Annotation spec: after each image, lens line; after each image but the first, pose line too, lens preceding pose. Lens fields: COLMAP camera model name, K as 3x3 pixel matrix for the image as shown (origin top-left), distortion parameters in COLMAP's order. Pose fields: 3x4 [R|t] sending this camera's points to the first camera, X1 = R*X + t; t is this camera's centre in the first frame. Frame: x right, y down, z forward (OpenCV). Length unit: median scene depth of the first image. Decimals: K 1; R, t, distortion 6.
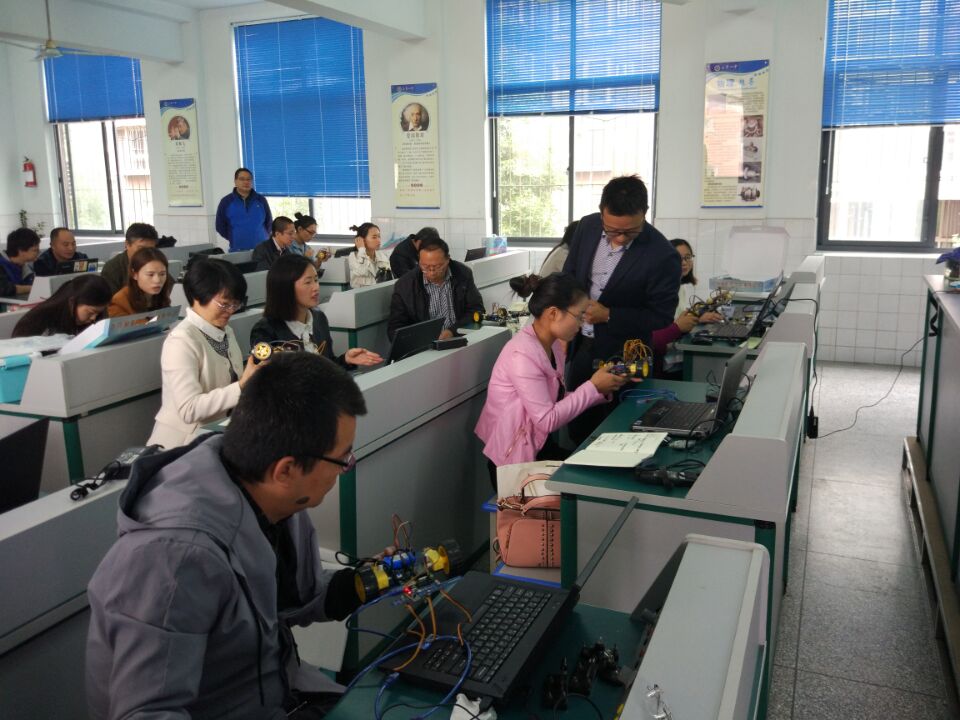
lens RADIAL K [[842.3, 0, 478.0], [0, 842.3, 359.1], [0, 0, 1]] dist [0.055100, -0.011792]
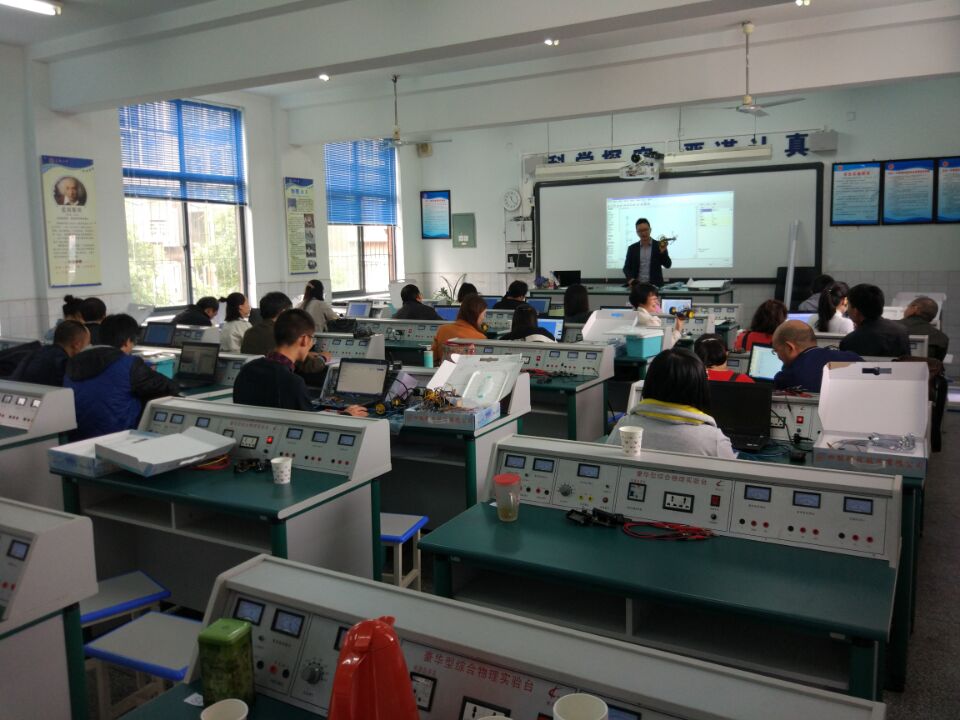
lens RADIAL K [[842.3, 0, 479.7], [0, 842.3, 357.9], [0, 0, 1]] dist [0.055100, -0.011792]
pose [[0.133572, -0.118374, 0.983944, -0.991244], [0.224061, 0.970741, 0.086369, -0.083742], [-0.965378, 0.208927, 0.156187, 0.446421]]
